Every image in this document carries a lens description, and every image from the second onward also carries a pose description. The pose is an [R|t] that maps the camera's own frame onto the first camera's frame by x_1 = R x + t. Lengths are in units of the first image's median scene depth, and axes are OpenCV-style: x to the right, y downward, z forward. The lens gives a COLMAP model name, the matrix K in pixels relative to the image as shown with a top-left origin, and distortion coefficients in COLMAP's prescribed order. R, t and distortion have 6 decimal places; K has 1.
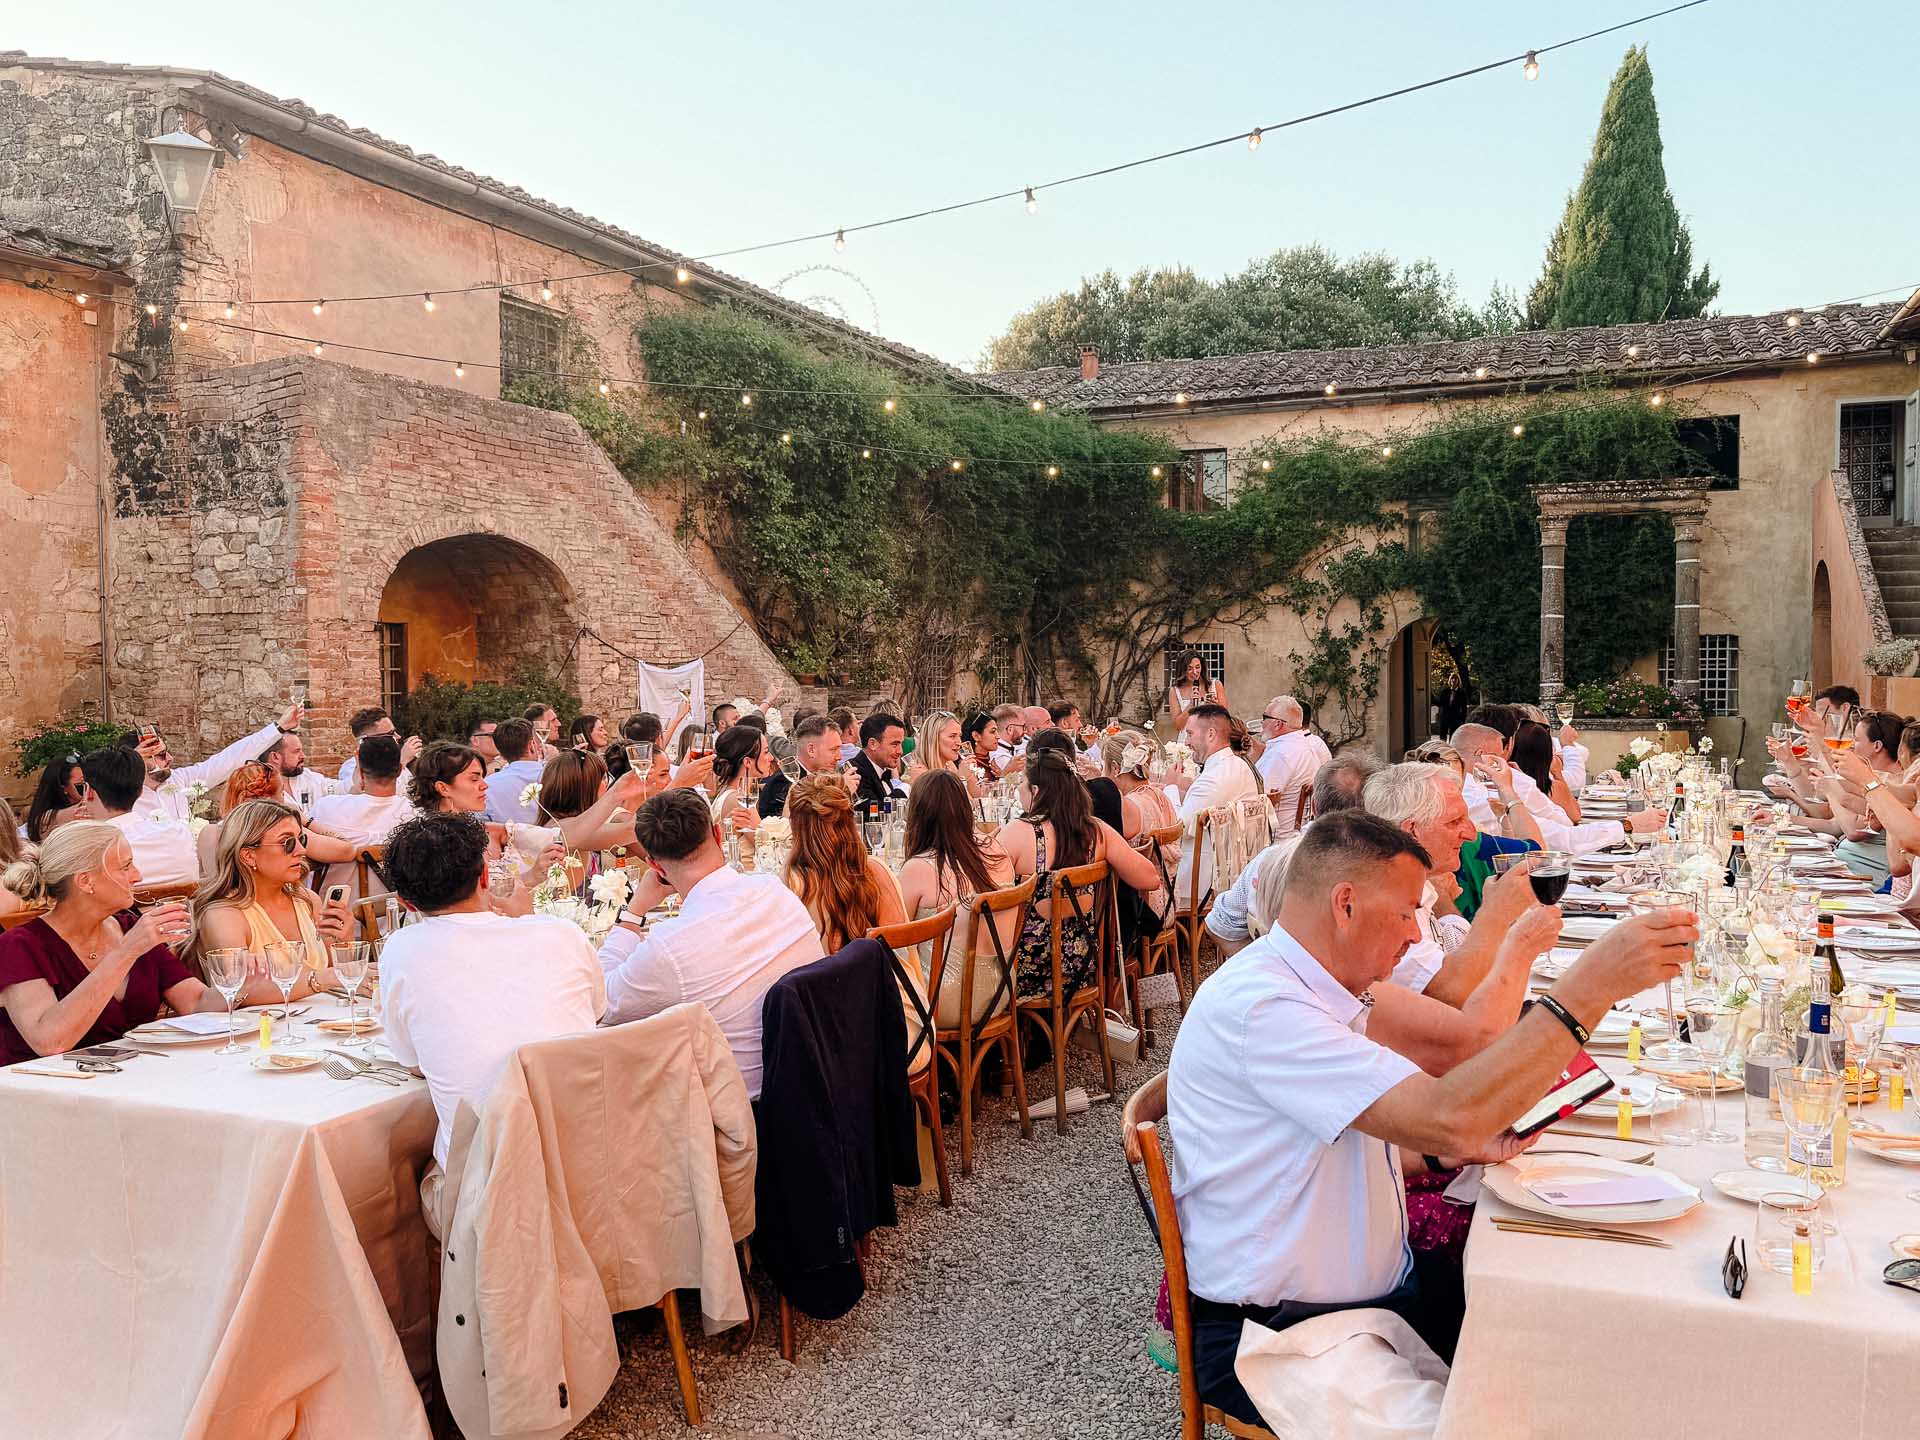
lens RADIAL K [[1661.2, 0, 940.9], [0, 1661.2, 738.3], [0, 0, 1]] dist [0.011260, -0.014961]
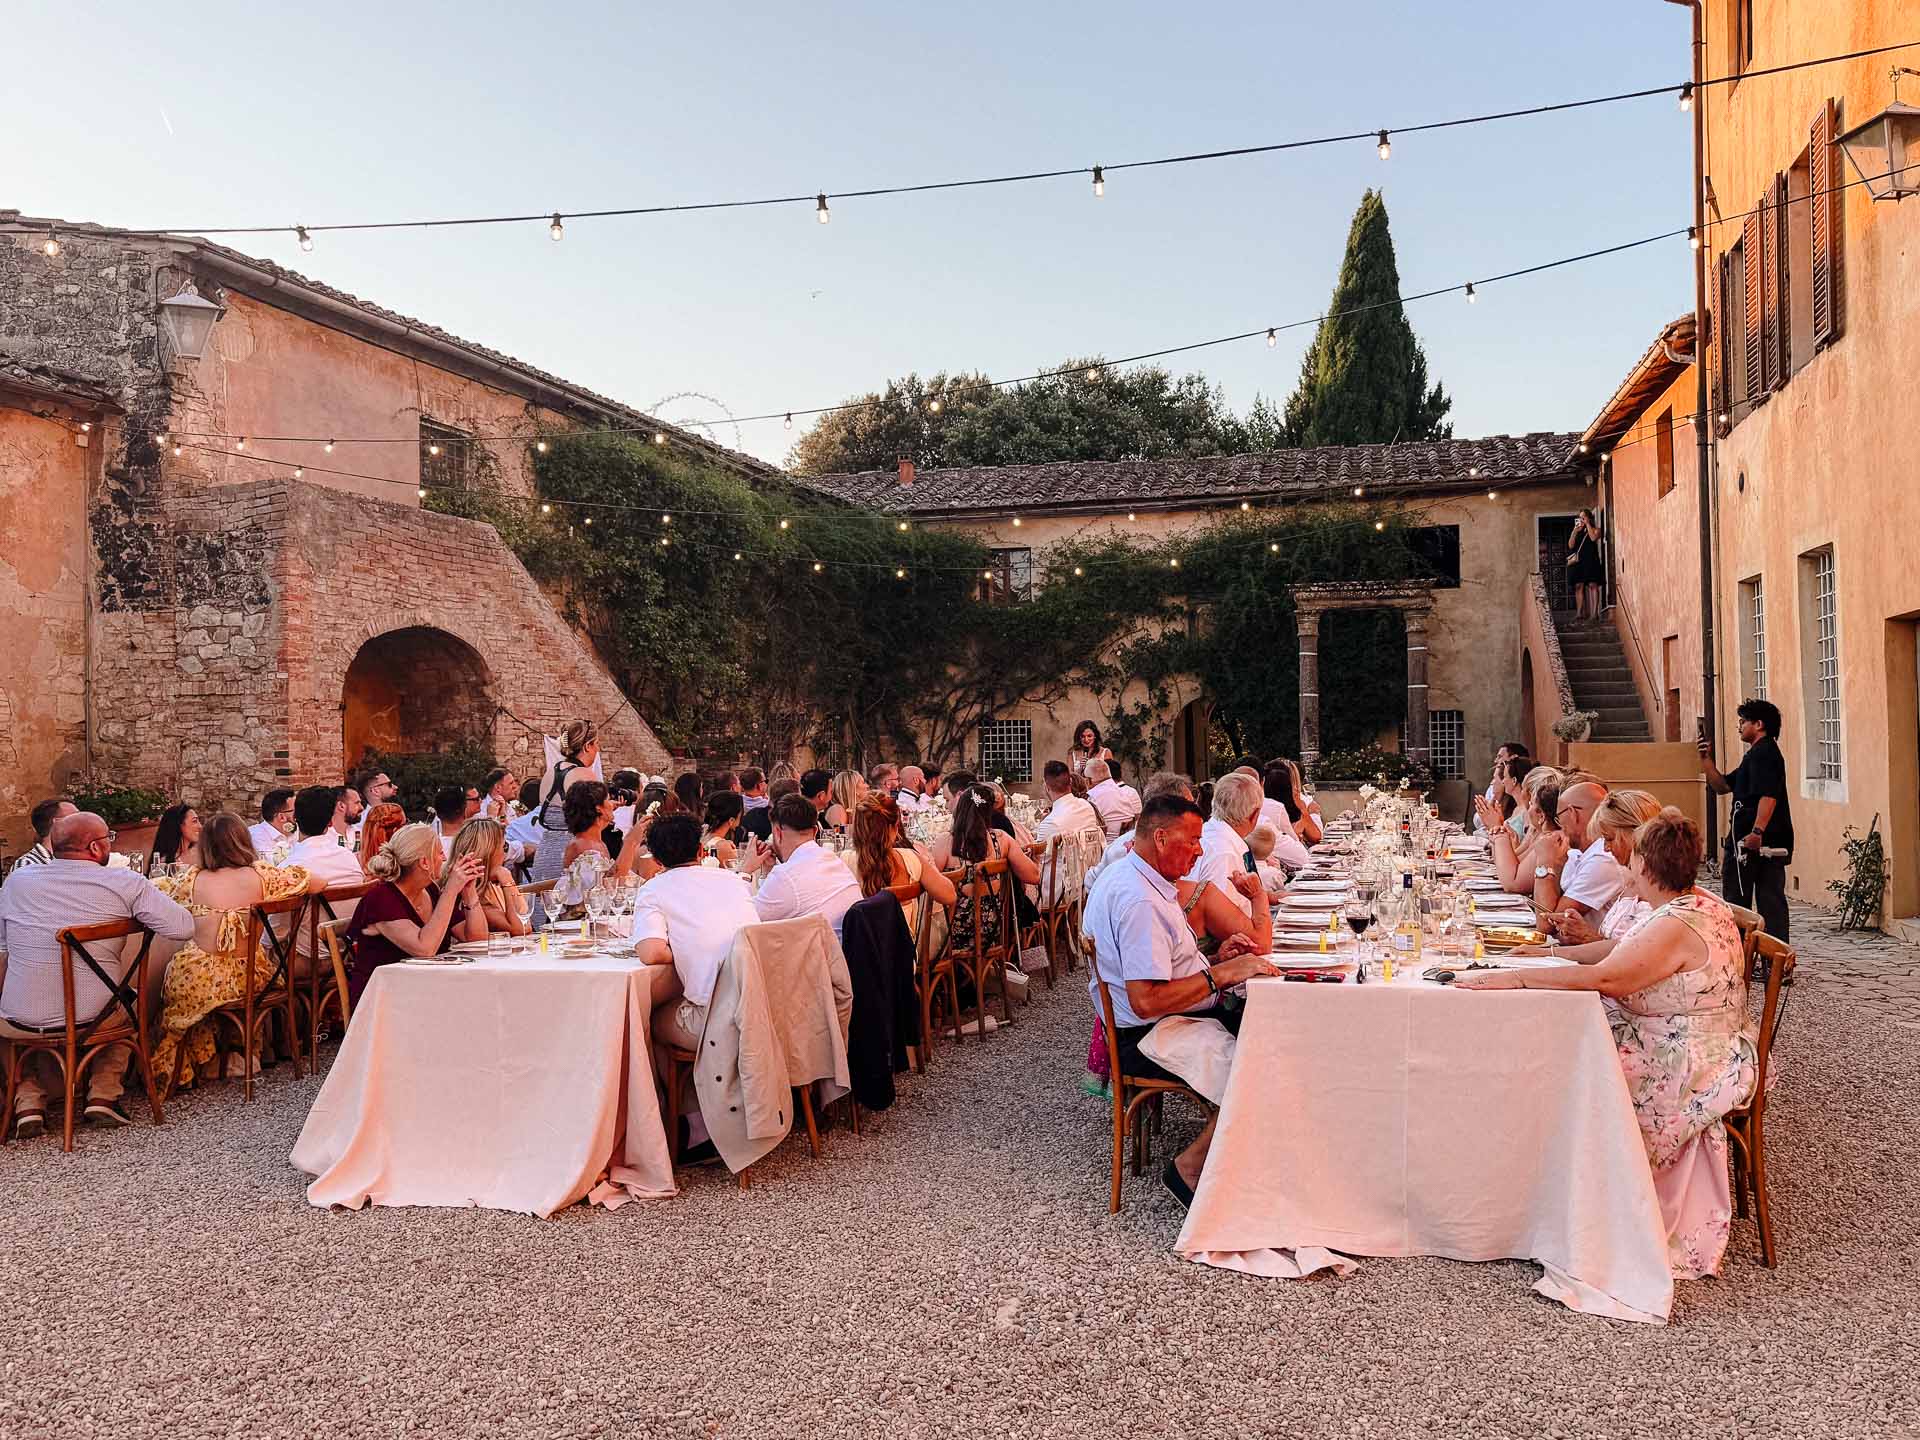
lens RADIAL K [[1661.2, 0, 957.0], [0, 1661.2, 723.2], [0, 0, 1]] dist [0.011260, -0.014961]
pose [[0.990610, -0.004884, 0.136629, -0.047946], [0.012729, 0.998316, -0.056600, 0.011909], [-0.136123, 0.057808, 0.989004, -0.152670]]
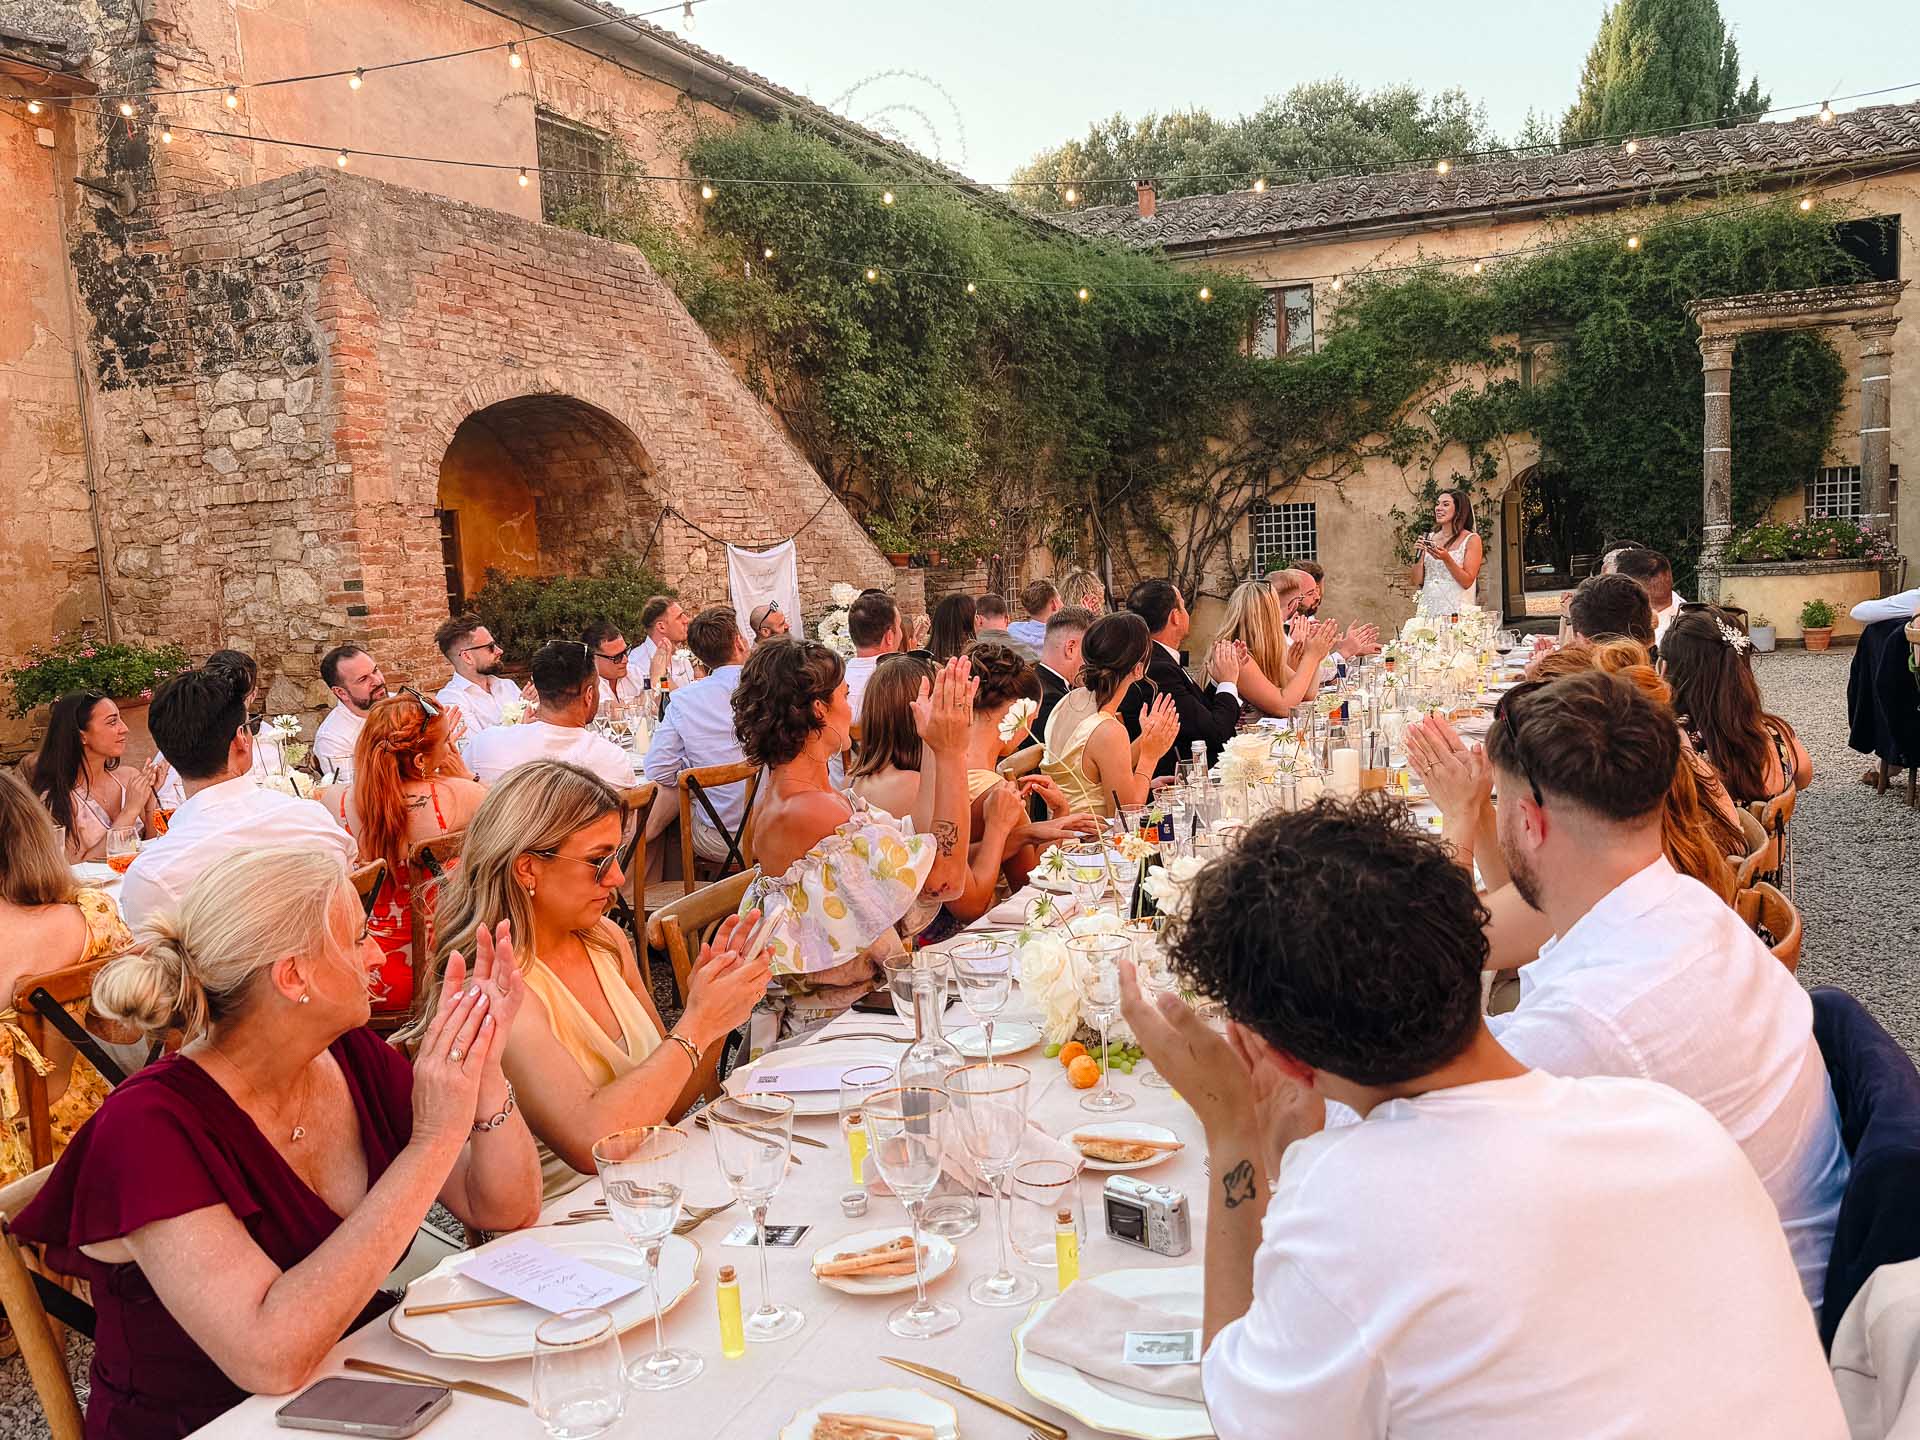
lens RADIAL K [[1661.2, 0, 949.3], [0, 1661.2, 751.7], [0, 0, 1]] dist [0.011260, -0.014961]
pose [[0.998631, -0.049774, 0.016067, -0.075696], [0.048425, 0.995962, 0.075597, 0.000298], [-0.019765, -0.074716, 0.997009, 0.124059]]
